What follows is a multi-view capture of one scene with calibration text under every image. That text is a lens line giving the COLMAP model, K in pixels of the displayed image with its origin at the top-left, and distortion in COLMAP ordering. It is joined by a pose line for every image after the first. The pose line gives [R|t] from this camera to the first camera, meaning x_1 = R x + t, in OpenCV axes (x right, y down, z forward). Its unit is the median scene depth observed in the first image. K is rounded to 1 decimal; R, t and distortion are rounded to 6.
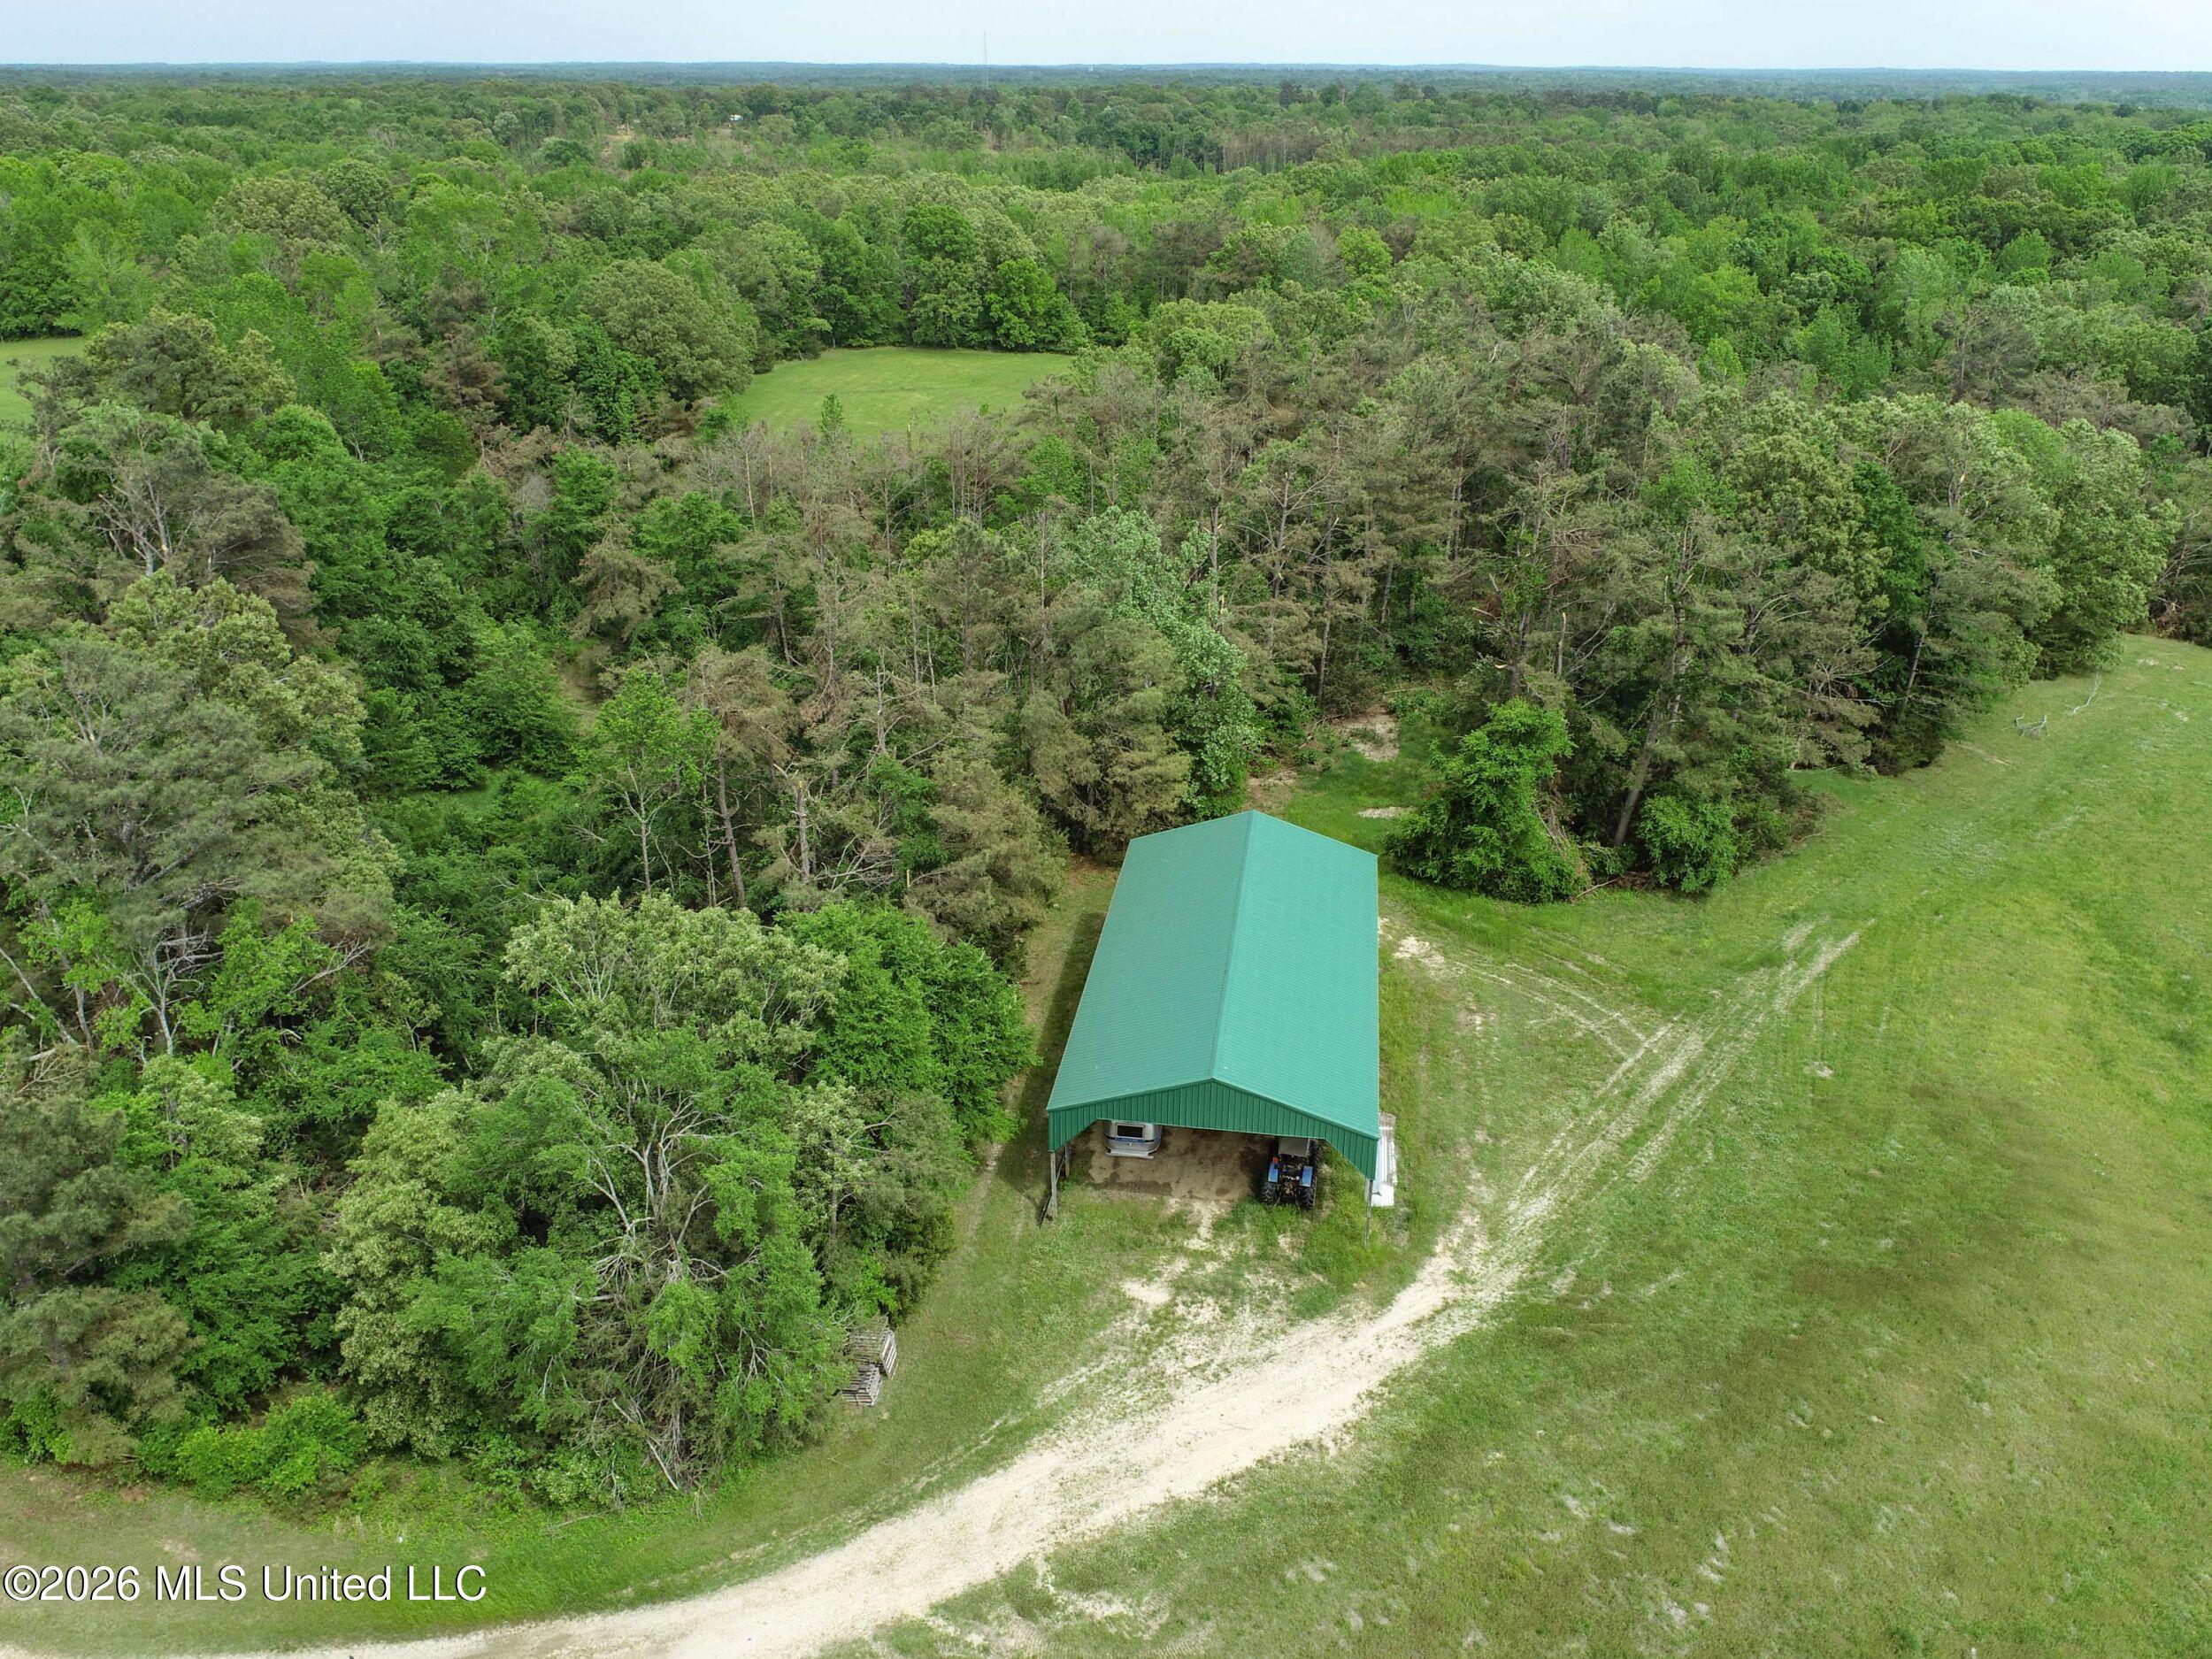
lens RADIAL K [[1666.2, 0, 1108.4], [0, 1666.2, 829.2], [0, 0, 1]] dist [-0.013553, 0.004240]
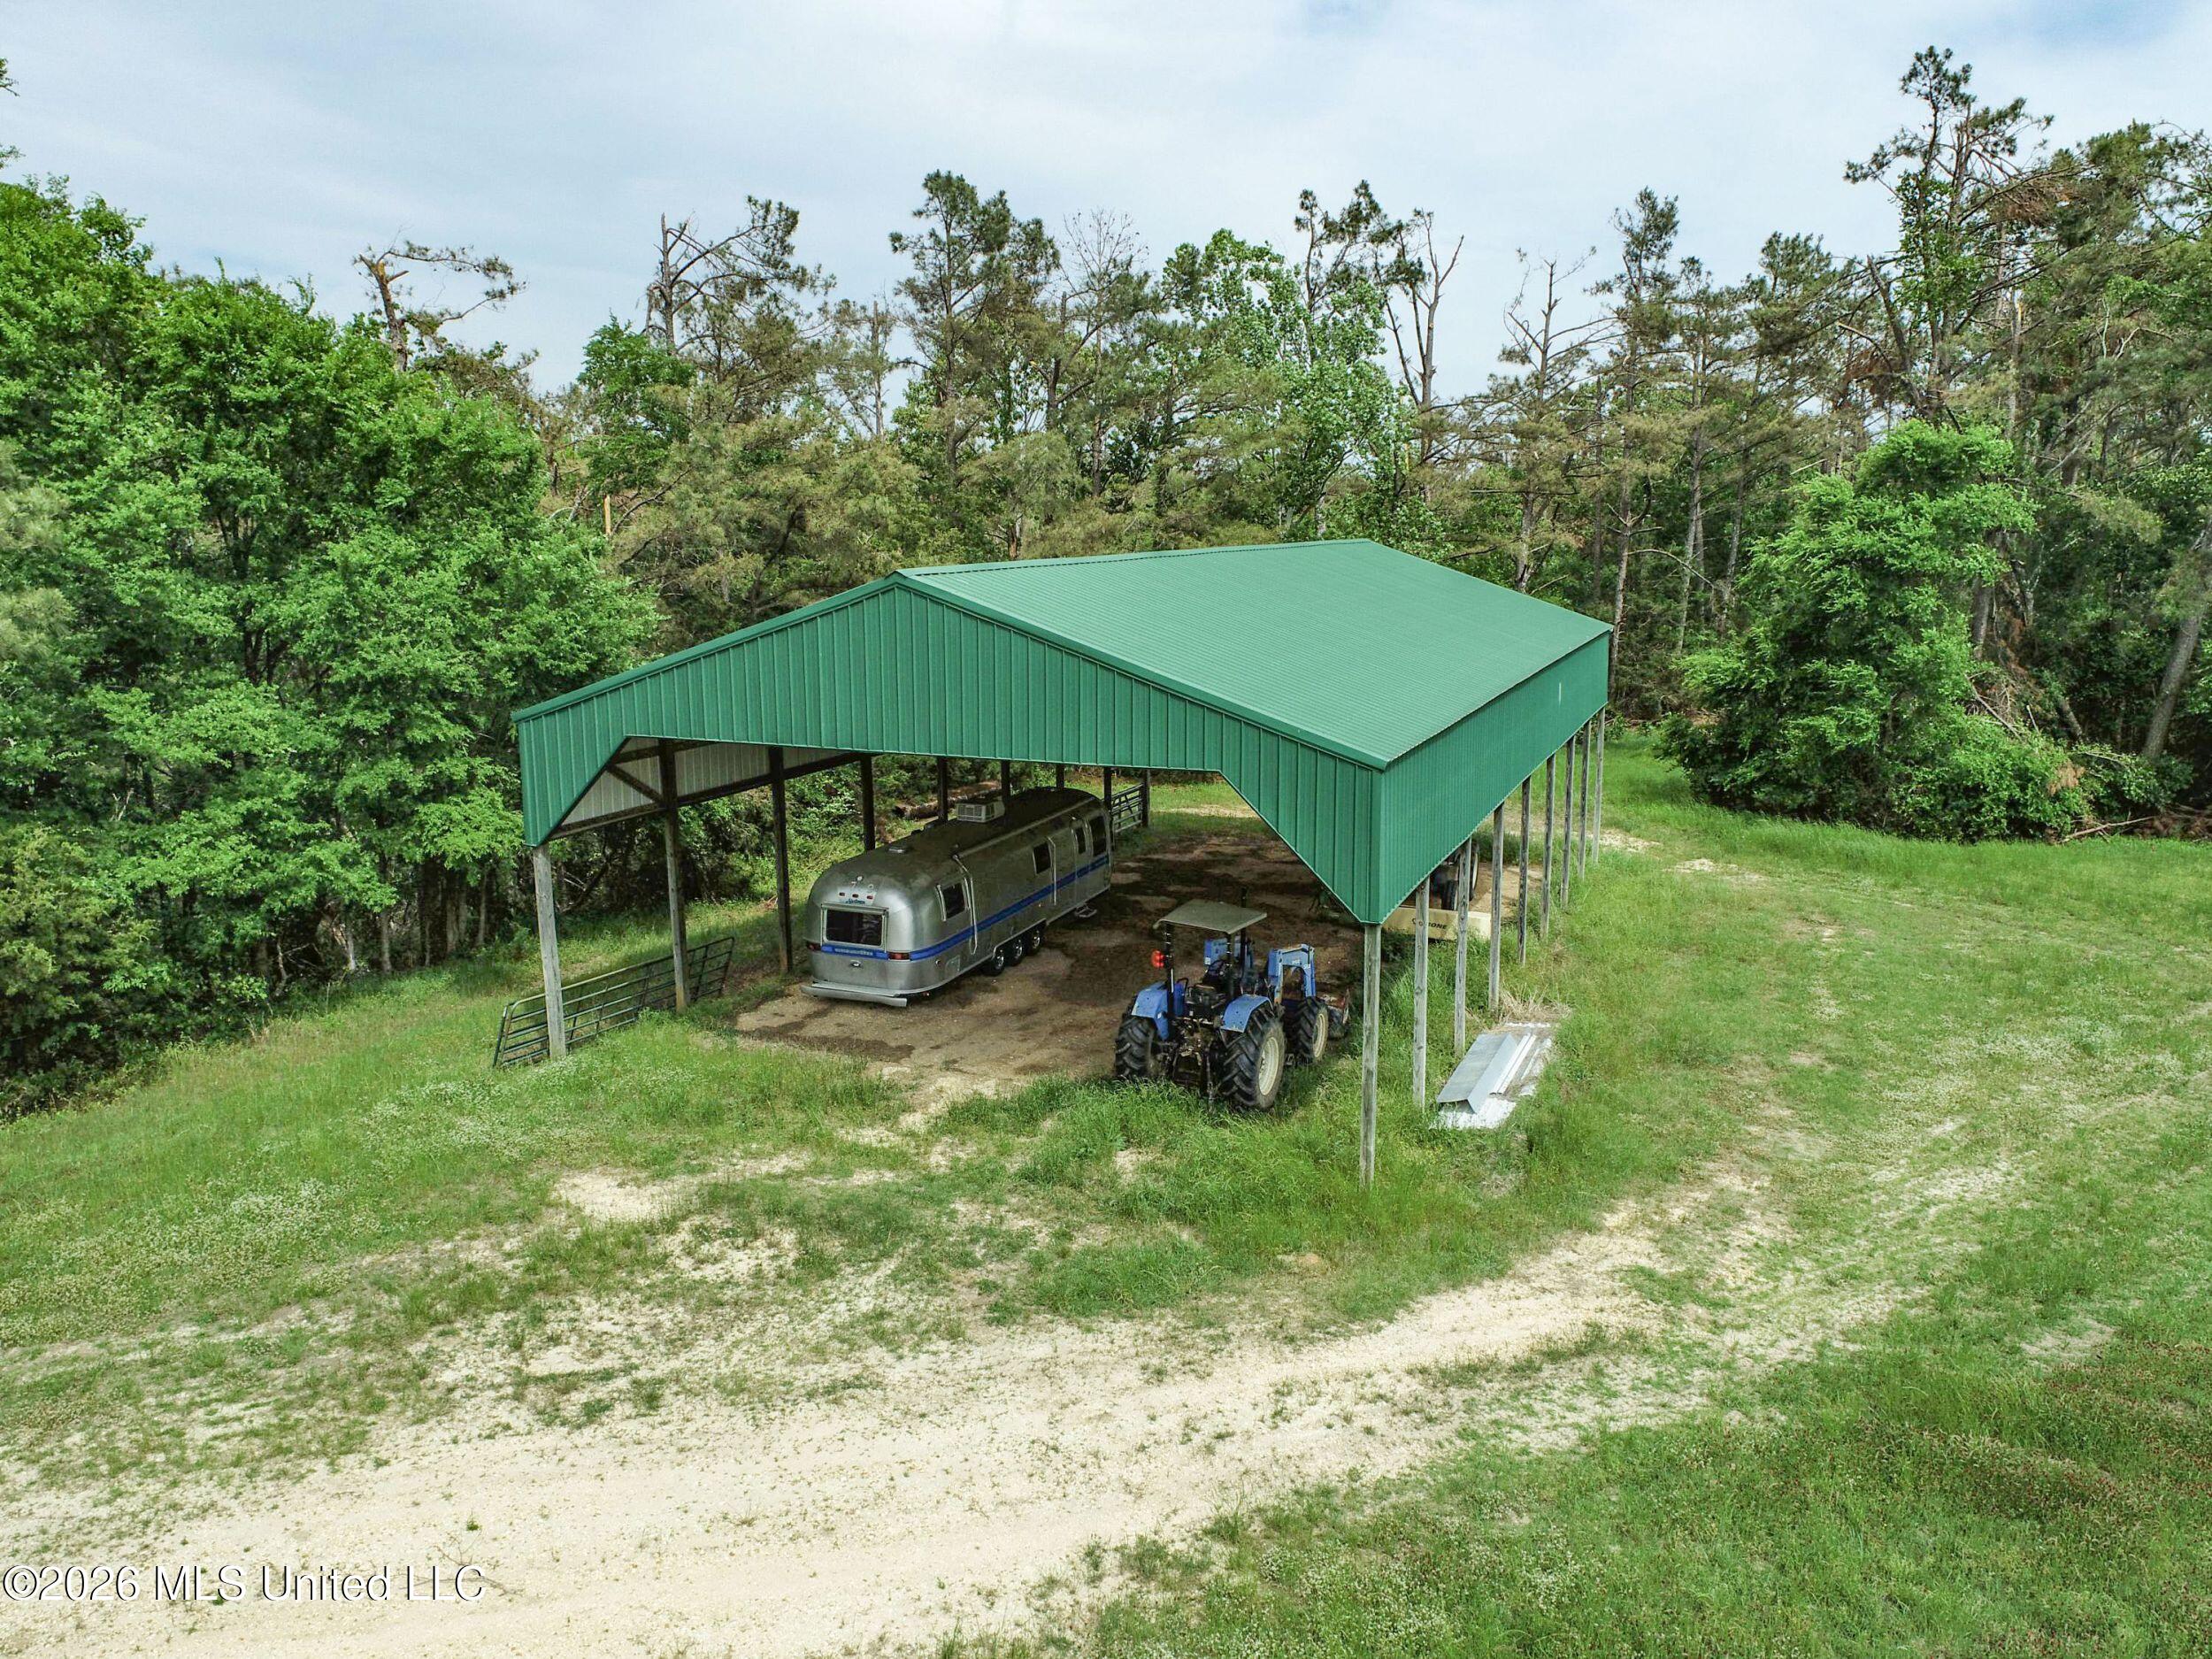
lens RADIAL K [[1666.2, 0, 1102.4], [0, 1666.2, 828.8], [0, 0, 1]] dist [-0.013553, 0.004240]
pose [[0.968898, 0.037709, -0.244569, 0.182973], [-0.095232, 0.969024, -0.227867, 0.266221], [0.228400, 0.244071, 0.942477, 0.685413]]
